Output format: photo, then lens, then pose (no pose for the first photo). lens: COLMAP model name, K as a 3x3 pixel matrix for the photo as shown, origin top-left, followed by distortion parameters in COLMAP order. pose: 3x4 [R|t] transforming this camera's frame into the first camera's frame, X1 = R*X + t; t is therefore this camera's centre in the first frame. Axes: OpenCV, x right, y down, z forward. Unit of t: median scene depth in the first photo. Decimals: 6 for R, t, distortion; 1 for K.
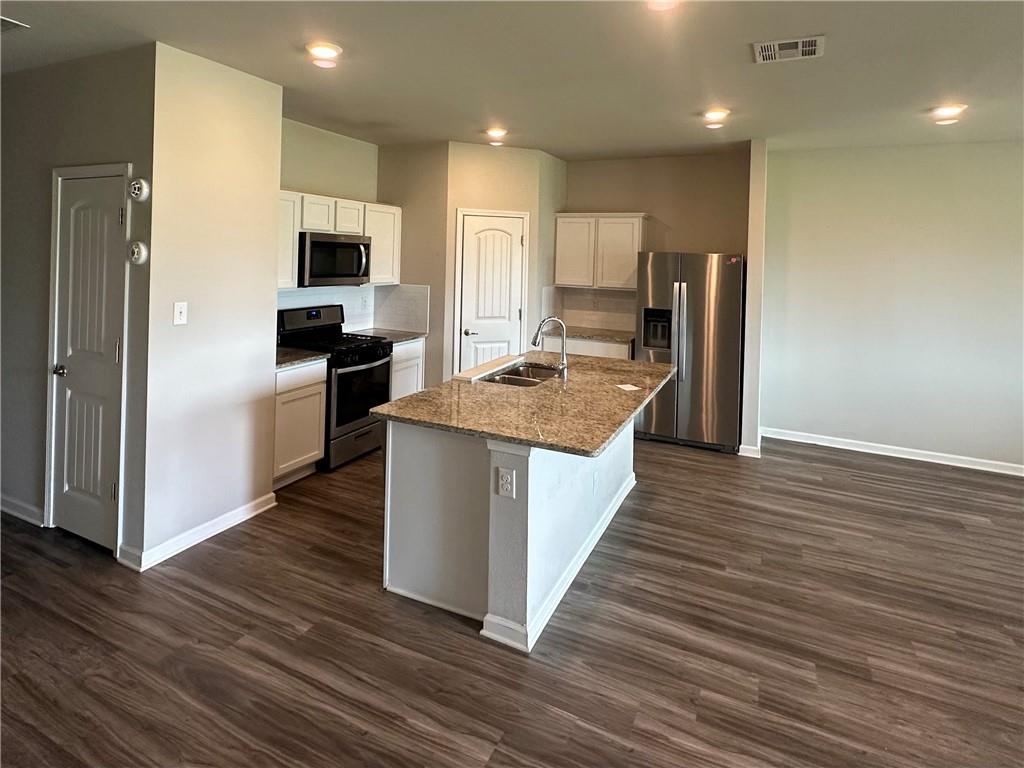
lens RADIAL K [[545.8, 0, 562.6], [0, 545.8, 394.9], [0, 0, 1]] dist [-0.001042, 0.000117]
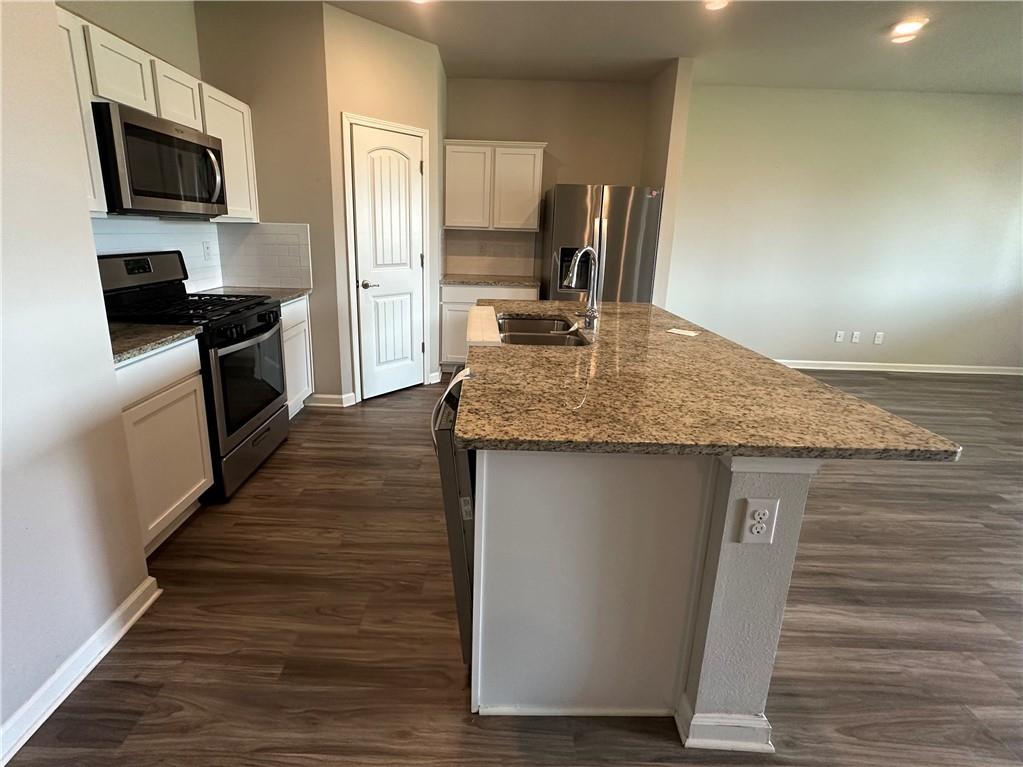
lens RADIAL K [[411.9, 0, 511.5], [0, 411.9, 383.5], [0, 0, 1]] dist [0.001257, 0.000268]
pose [[0.915488, -0.146848, 0.374591, -0.268268], [0.101509, 0.985198, 0.138136, -0.037456], [-0.389331, -0.088438, 0.916843, 0.400528]]
